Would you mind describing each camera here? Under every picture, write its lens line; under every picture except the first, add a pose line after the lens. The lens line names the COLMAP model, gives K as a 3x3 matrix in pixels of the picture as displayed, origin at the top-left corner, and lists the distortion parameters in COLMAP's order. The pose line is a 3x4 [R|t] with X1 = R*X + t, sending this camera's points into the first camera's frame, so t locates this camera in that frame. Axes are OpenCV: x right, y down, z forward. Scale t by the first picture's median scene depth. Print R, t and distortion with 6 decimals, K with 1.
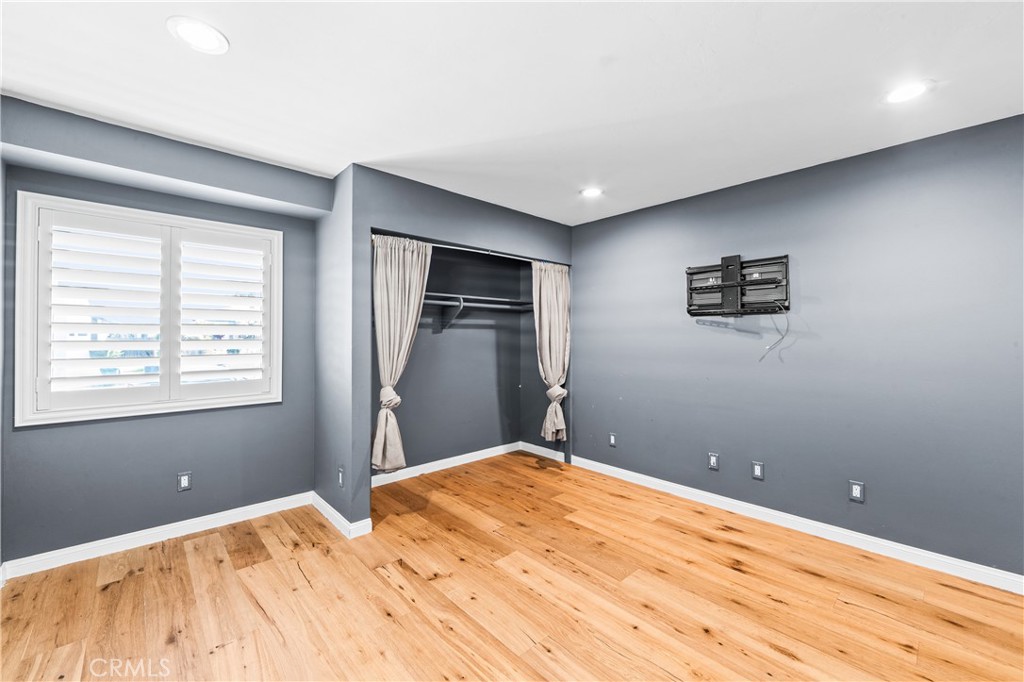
lens RADIAL K [[408.1, 0, 513.3], [0, 408.1, 338.9], [0, 0, 1]] dist [0.001620, -0.000737]
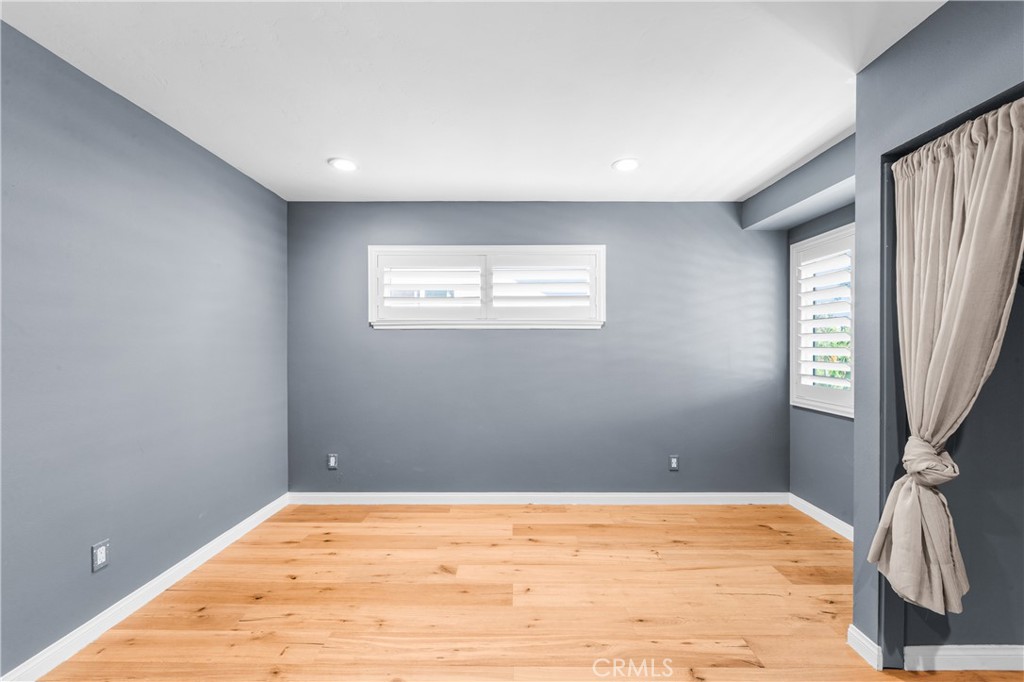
lens RADIAL K [[408.1, 0, 512.3], [0, 408.1, 345.5], [0, 0, 1]] dist [0.001620, -0.000737]
pose [[-0.685666, -0.001098, -0.727915, 0.541195], [-0.000585, 0.999999, -0.000958, 0.002598], [0.727916, -0.000231, -0.685666, 1.234388]]
